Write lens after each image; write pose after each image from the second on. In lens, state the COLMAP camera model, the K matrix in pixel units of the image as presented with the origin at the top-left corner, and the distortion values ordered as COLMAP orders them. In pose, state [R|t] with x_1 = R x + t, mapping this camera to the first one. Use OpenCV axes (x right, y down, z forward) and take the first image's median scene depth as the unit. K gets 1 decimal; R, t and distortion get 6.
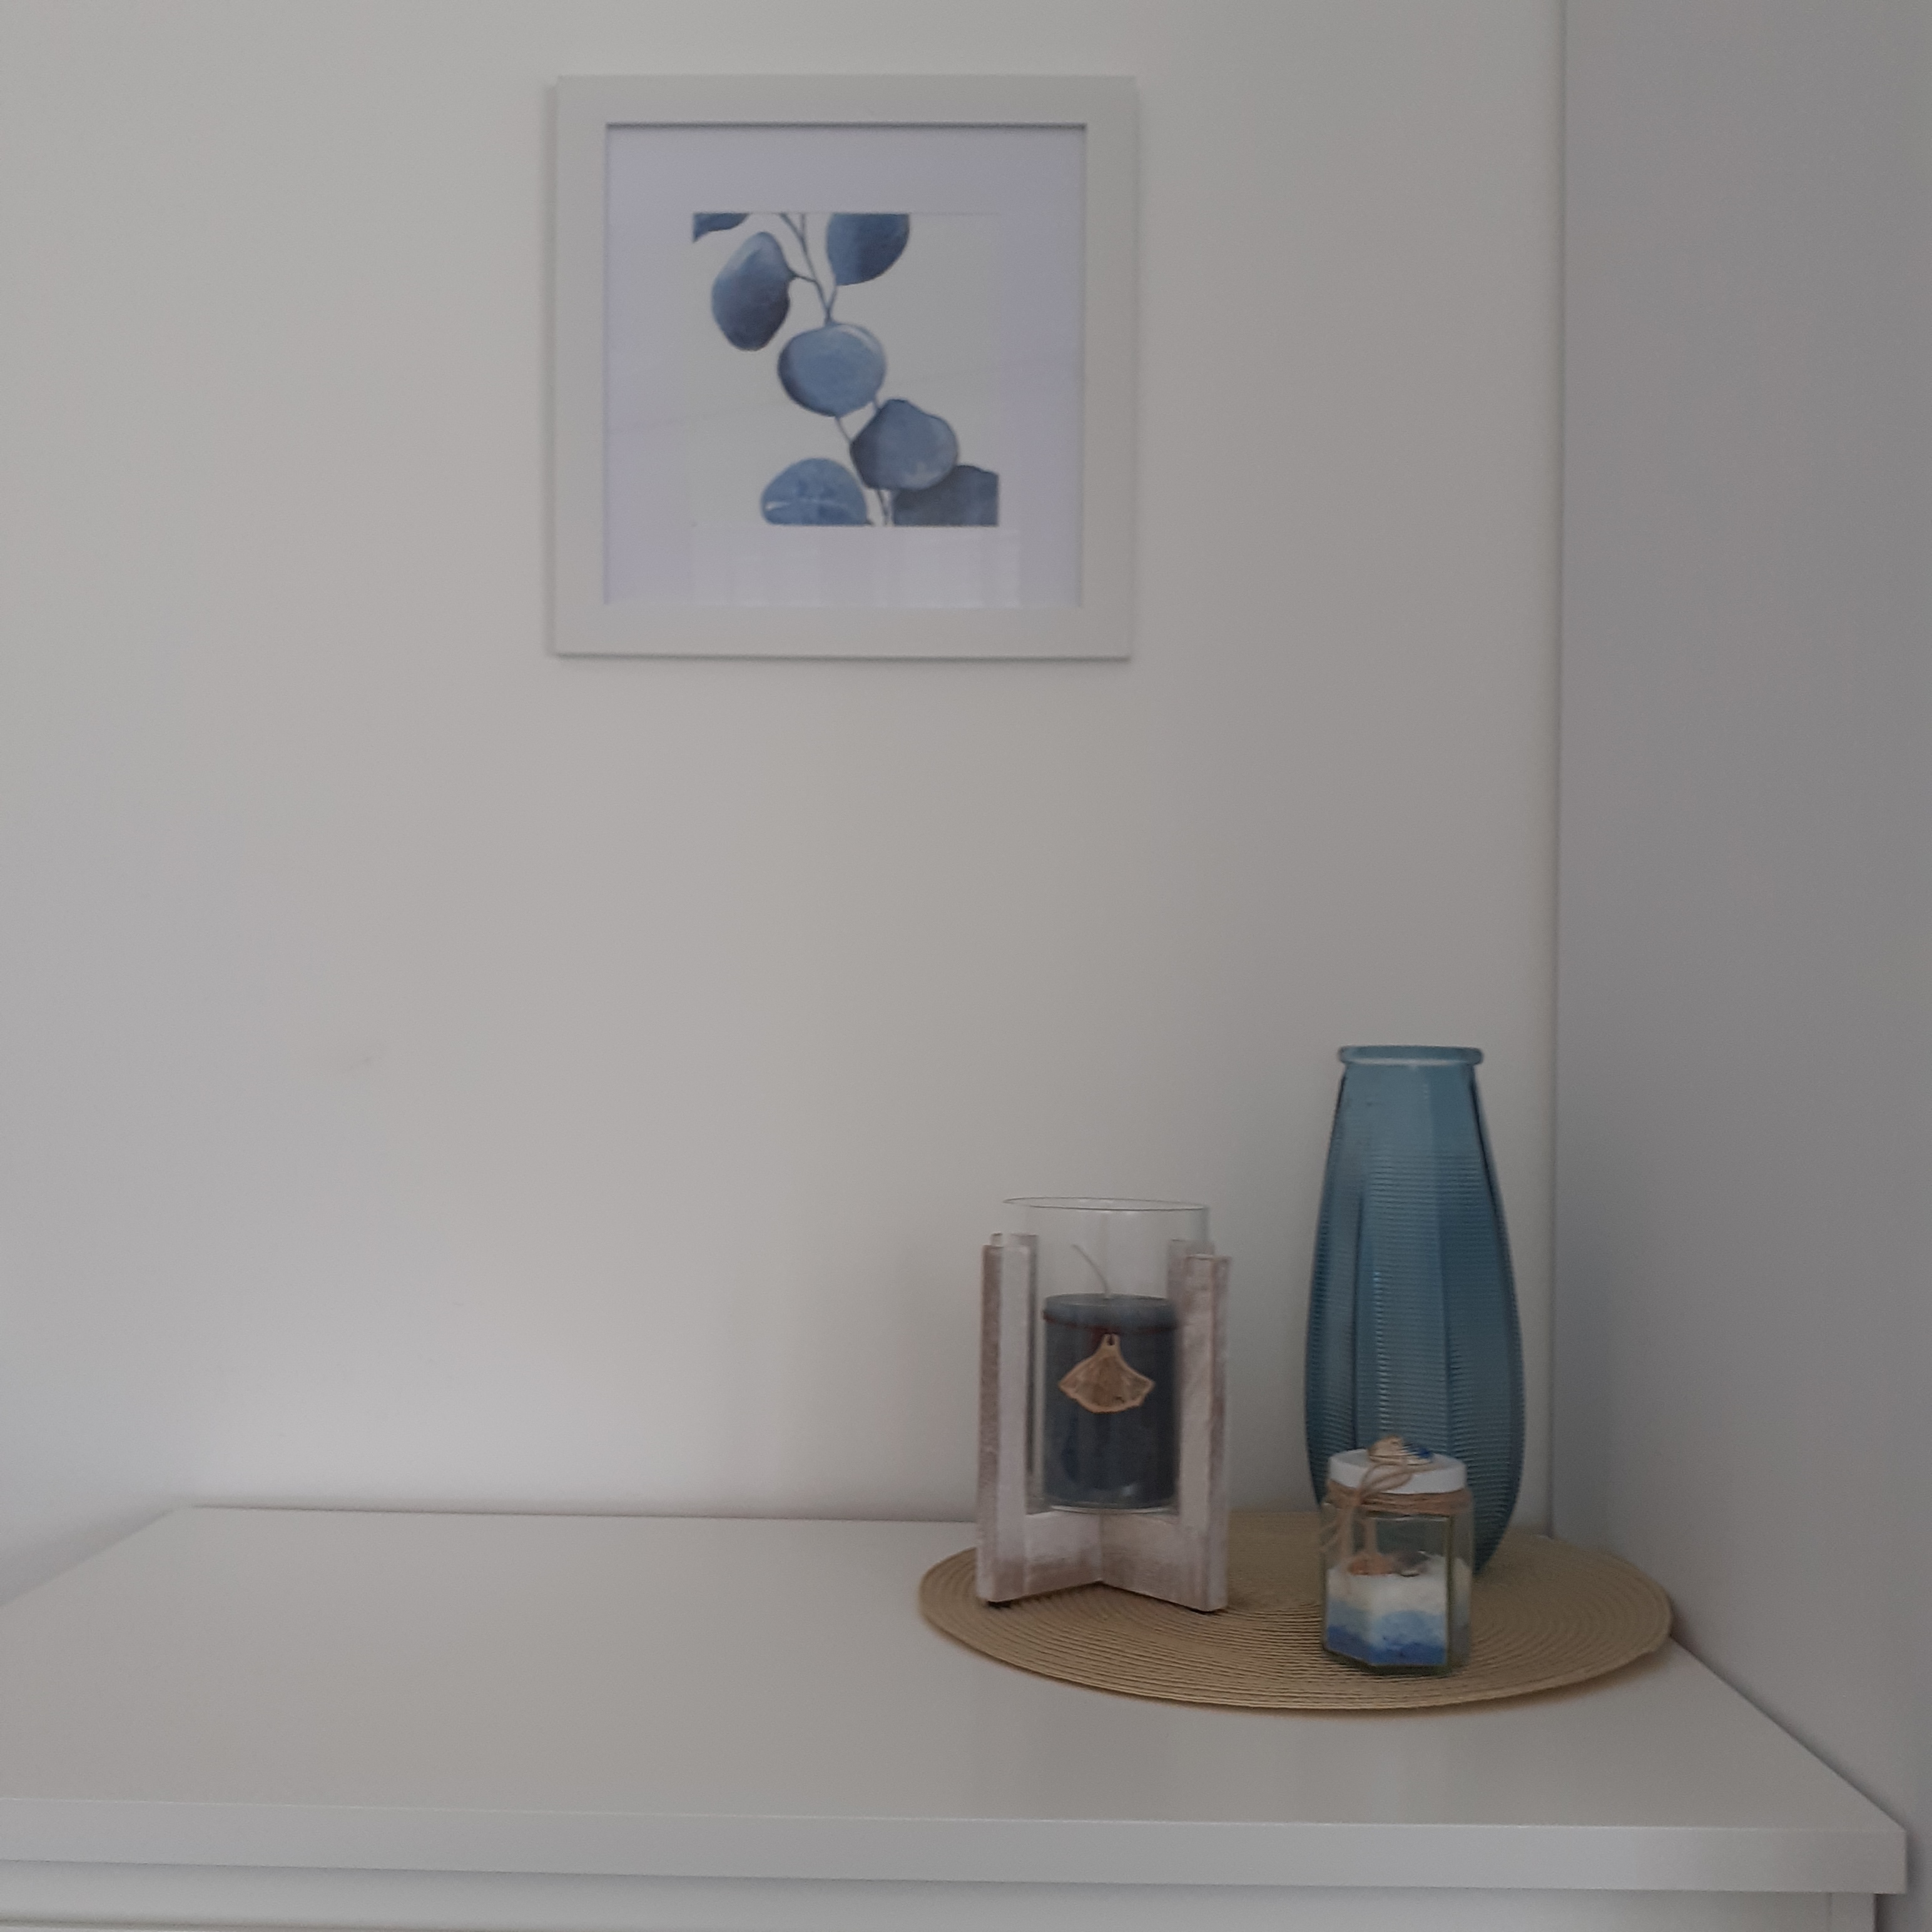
lens RADIAL K [[2080.5, 0, 961.1], [0, 2080.5, 934.3], [0, 0, 1]] dist [0.261200, -0.692849]
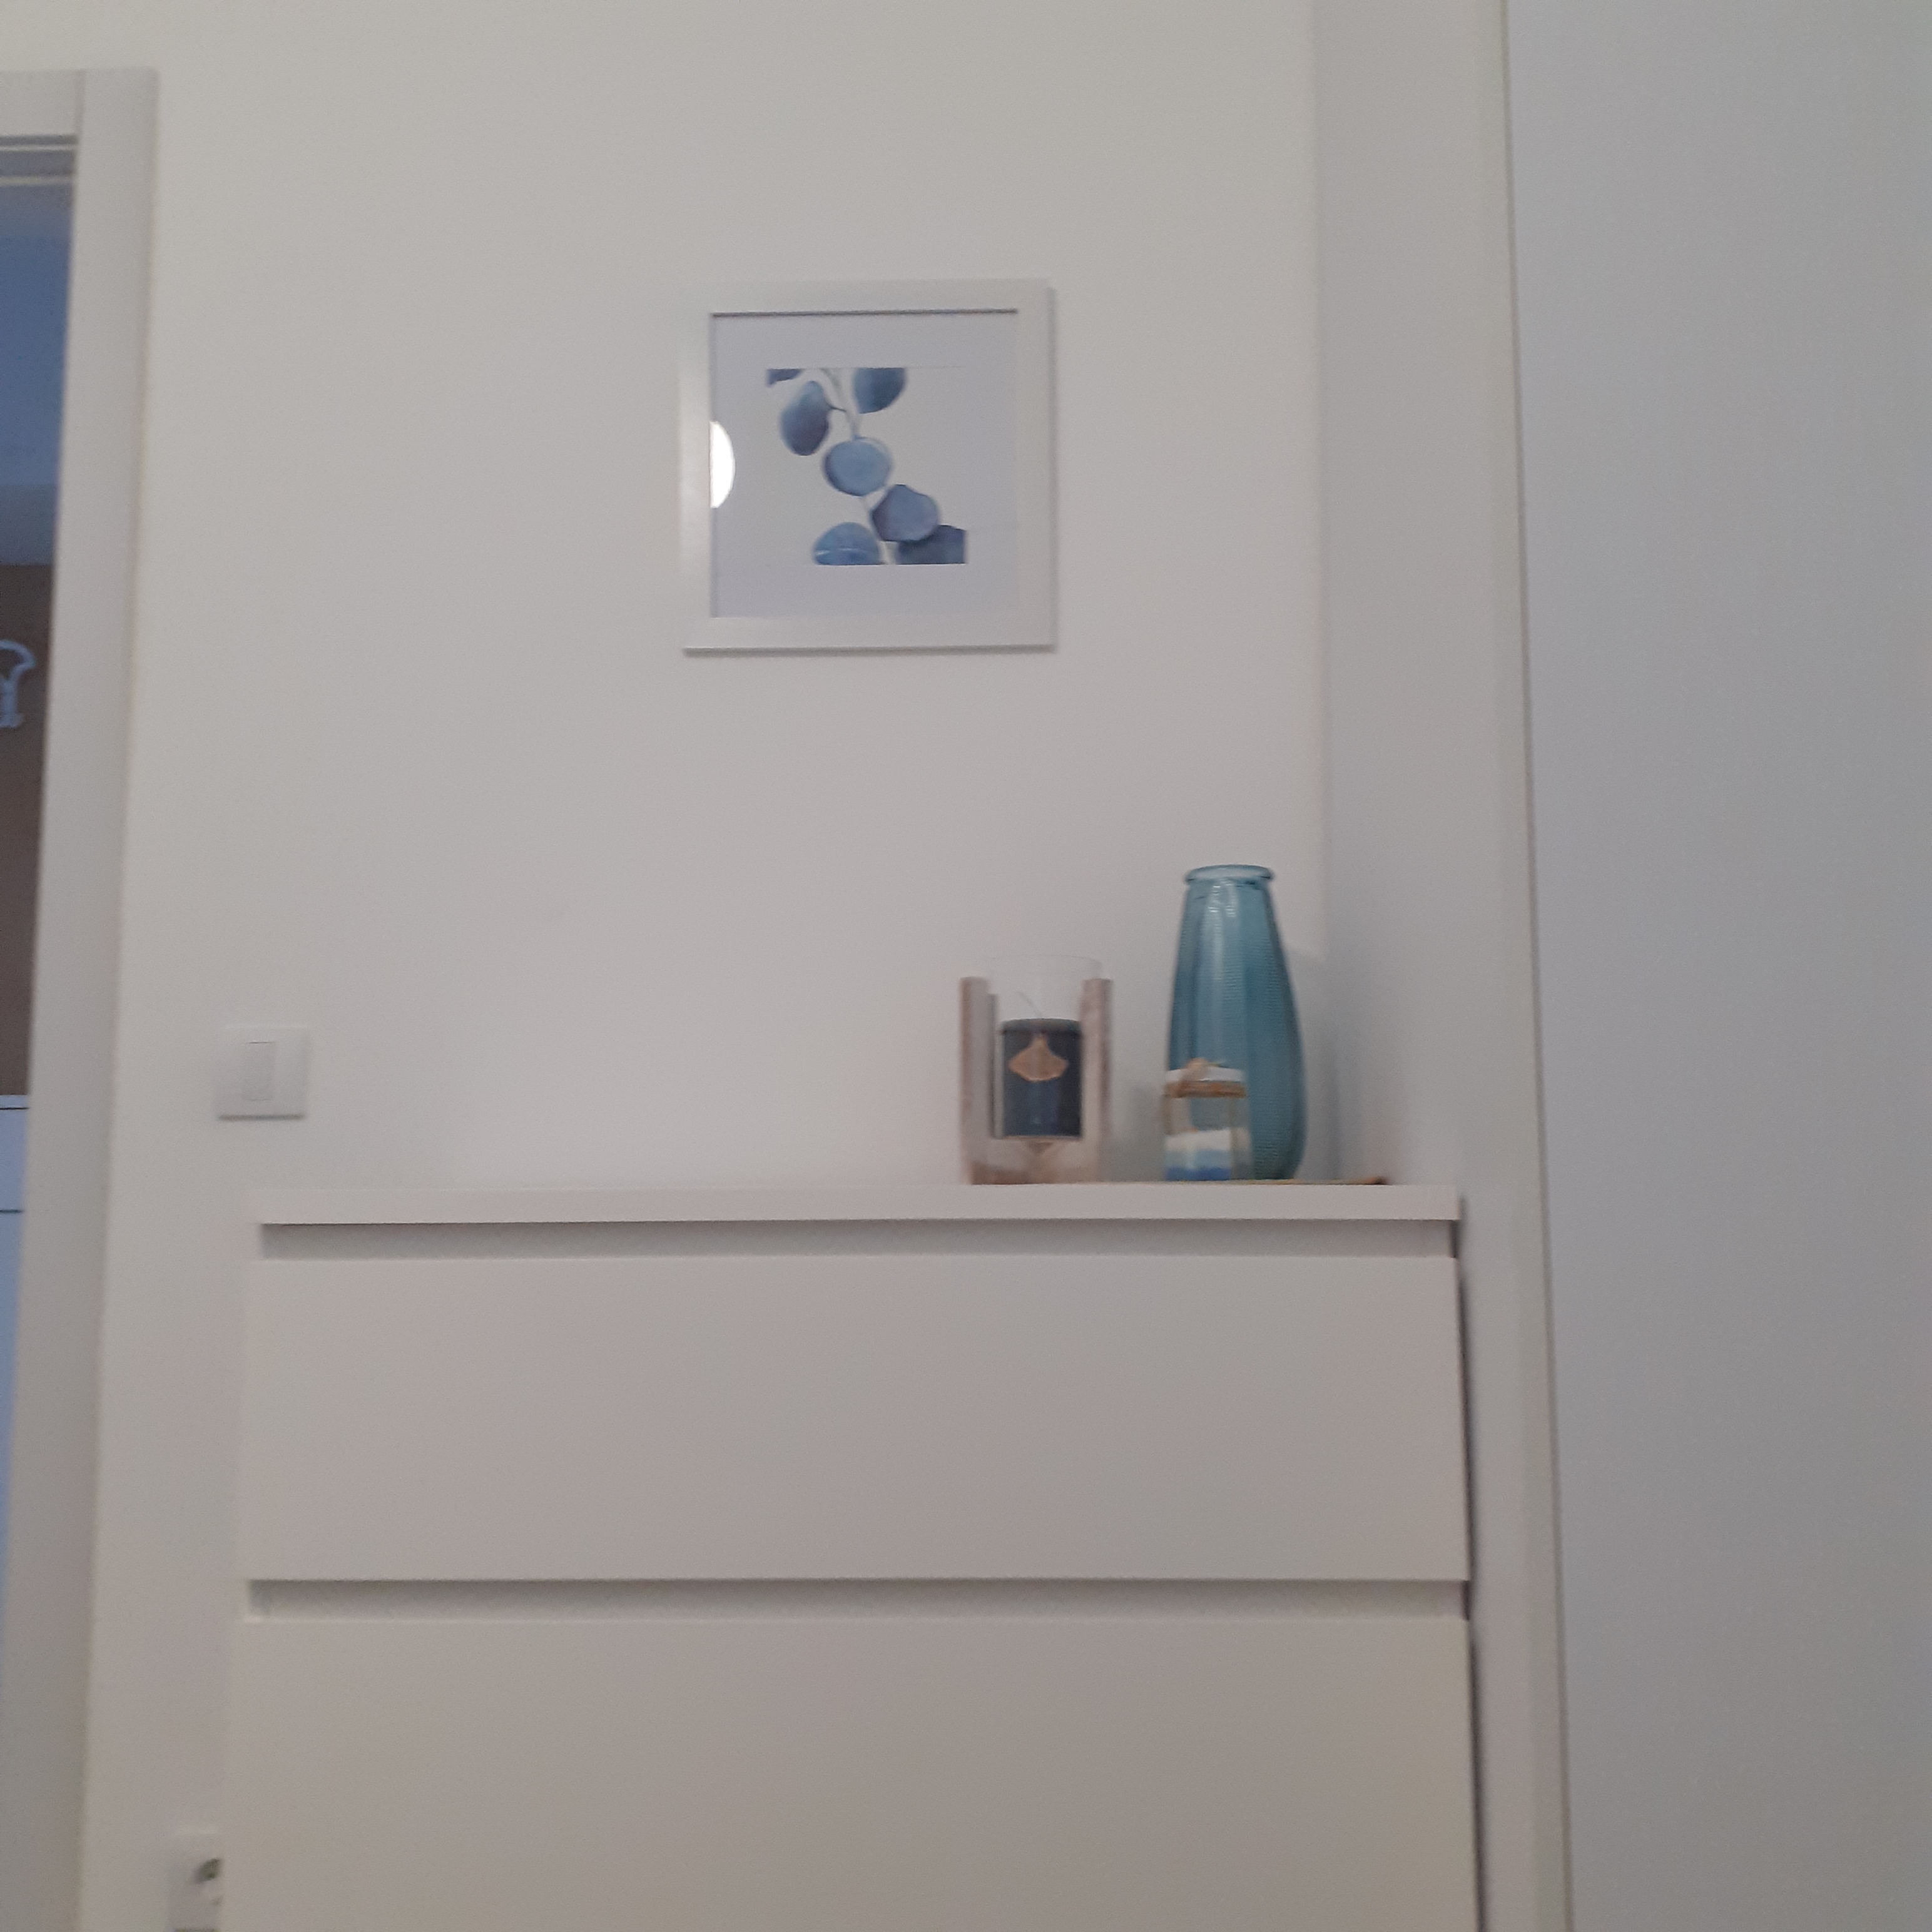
lens RADIAL K [[2080.5, 0, 961.1], [0, 2080.5, 934.3], [0, 0, 1]] dist [0.261200, -0.692849]
pose [[0.999867, -0.016286, 0.000073, 0.009362], [0.016232, 0.996174, -0.085872, 0.210289], [0.001326, 0.085861, 0.996306, -0.513538]]
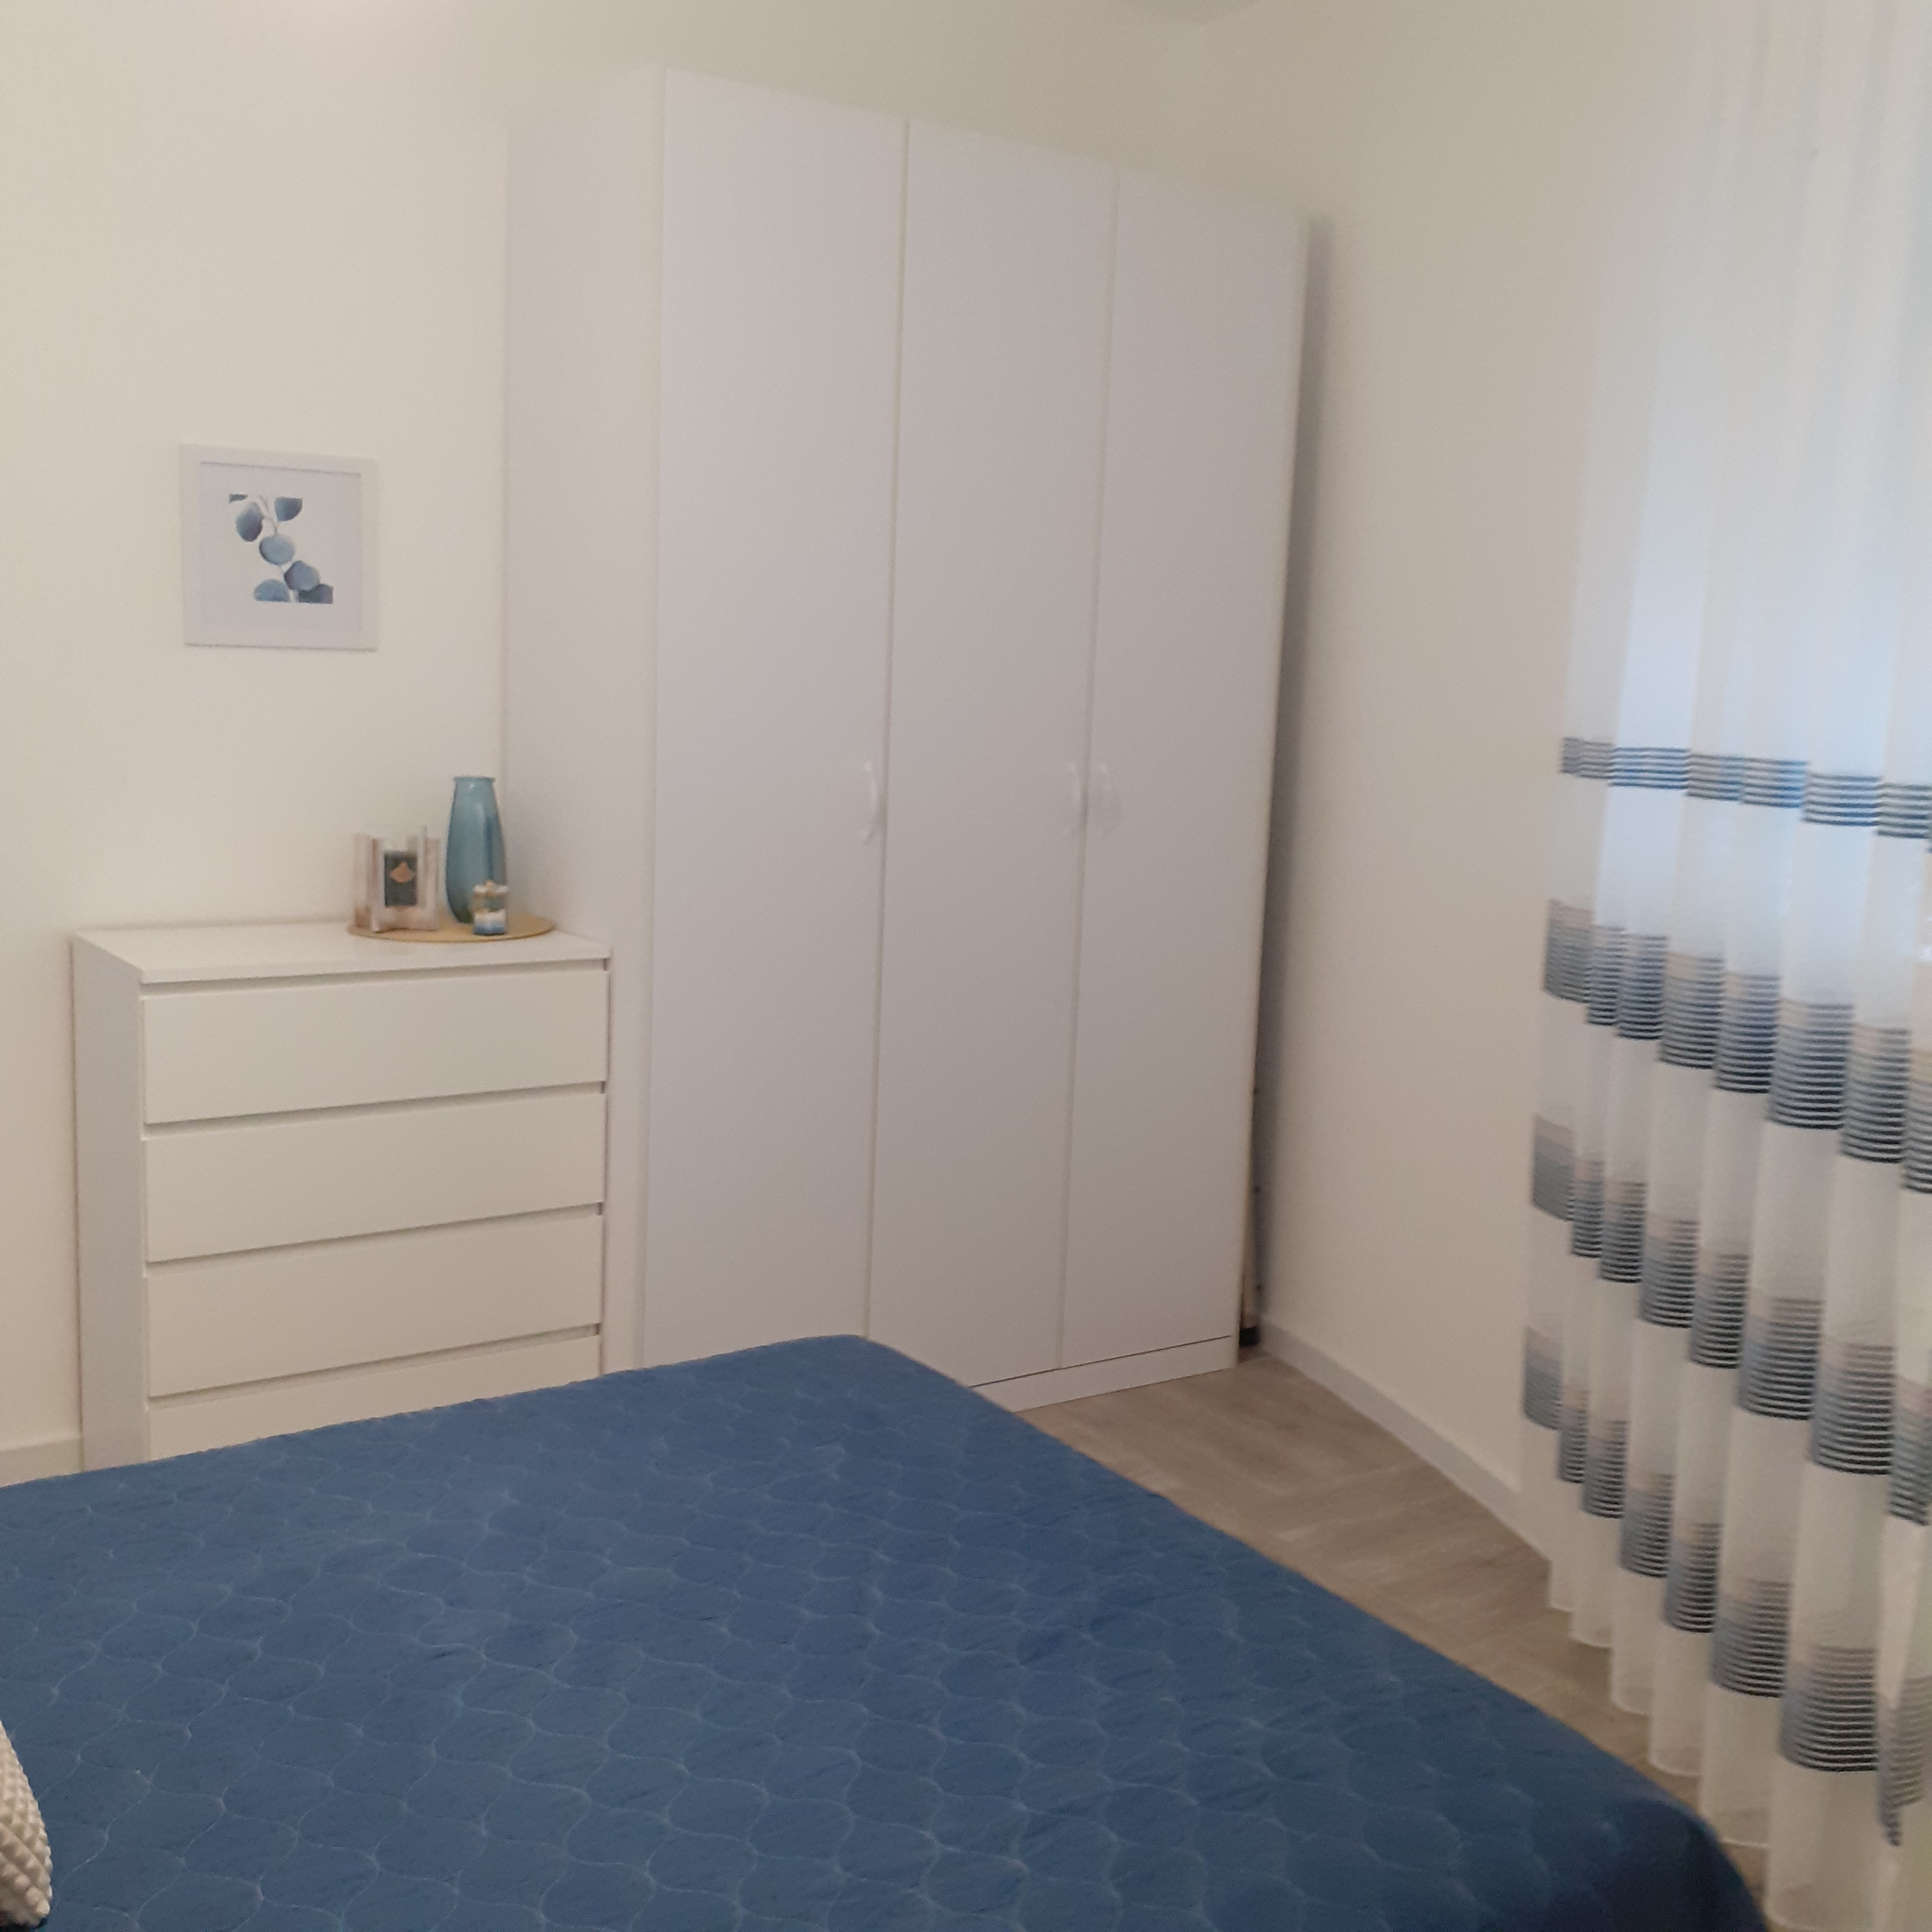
lens RADIAL K [[2080.5, 0, 961.1], [0, 2080.5, 934.3], [0, 0, 1]] dist [0.261200, -0.692849]
pose [[0.811003, -0.058827, 0.582077, -1.072909], [-0.062103, 0.980654, 0.185635, -0.355434], [-0.581737, -0.186699, 0.791660, -2.077546]]
